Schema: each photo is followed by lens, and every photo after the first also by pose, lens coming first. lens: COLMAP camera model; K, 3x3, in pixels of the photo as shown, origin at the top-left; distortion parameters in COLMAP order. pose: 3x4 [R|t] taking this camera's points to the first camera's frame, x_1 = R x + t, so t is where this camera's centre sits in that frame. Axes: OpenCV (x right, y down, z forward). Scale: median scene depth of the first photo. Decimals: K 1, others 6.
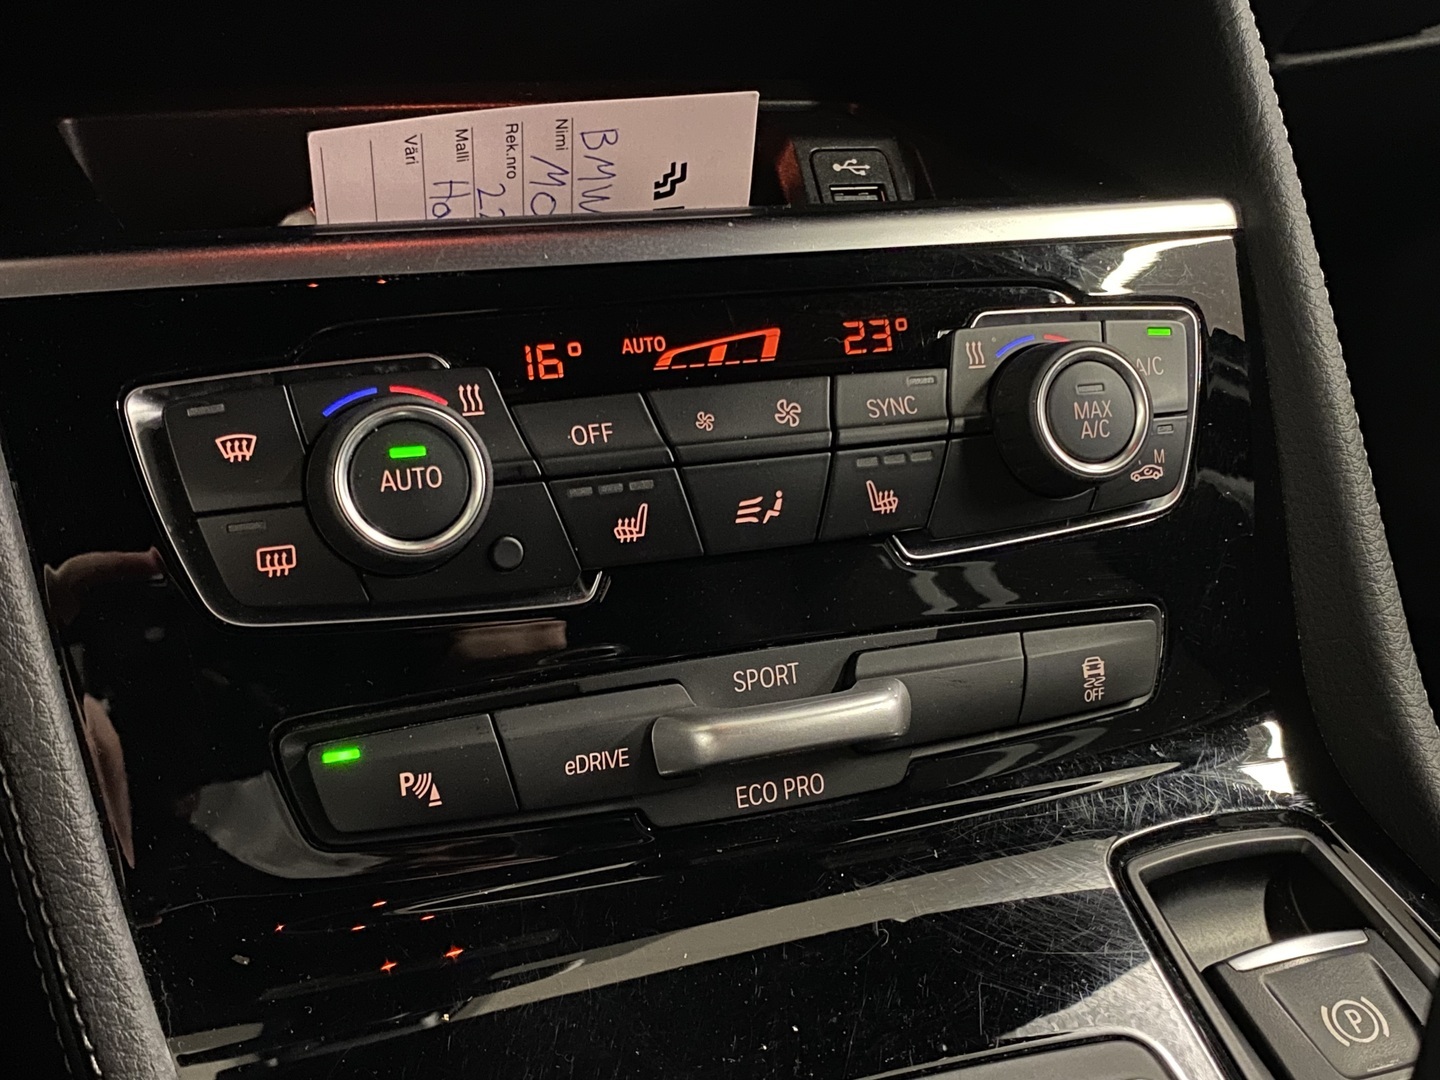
lens RADIAL K [[1662.1, 0, 720.0], [0, 1662.1, 540.0], [0, 0, 1]] dist [0.155128, -0.476739]
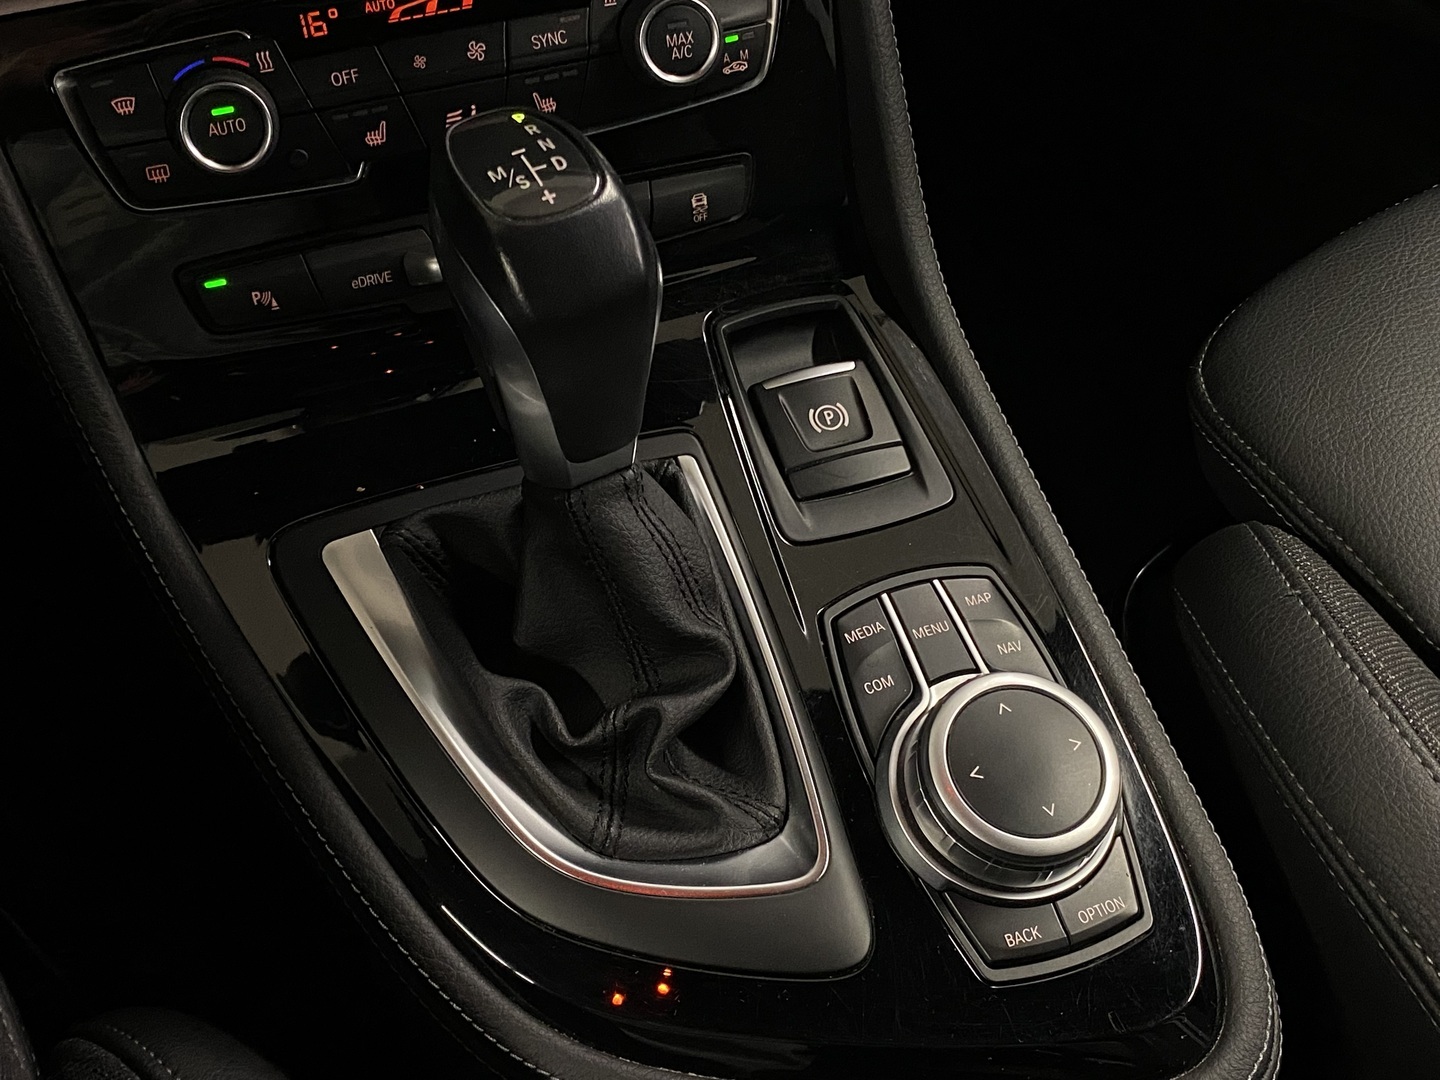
lens RADIAL K [[1662.1, 0, 720.0], [0, 1662.1, 540.0], [0, 0, 1]] dist [0.155128, -0.476739]
pose [[0.999052, -0.008504, -0.042689, 0.340476], [0.025136, 0.913401, 0.406284, -0.299269], [0.035537, -0.406972, 0.912749, -0.622908]]
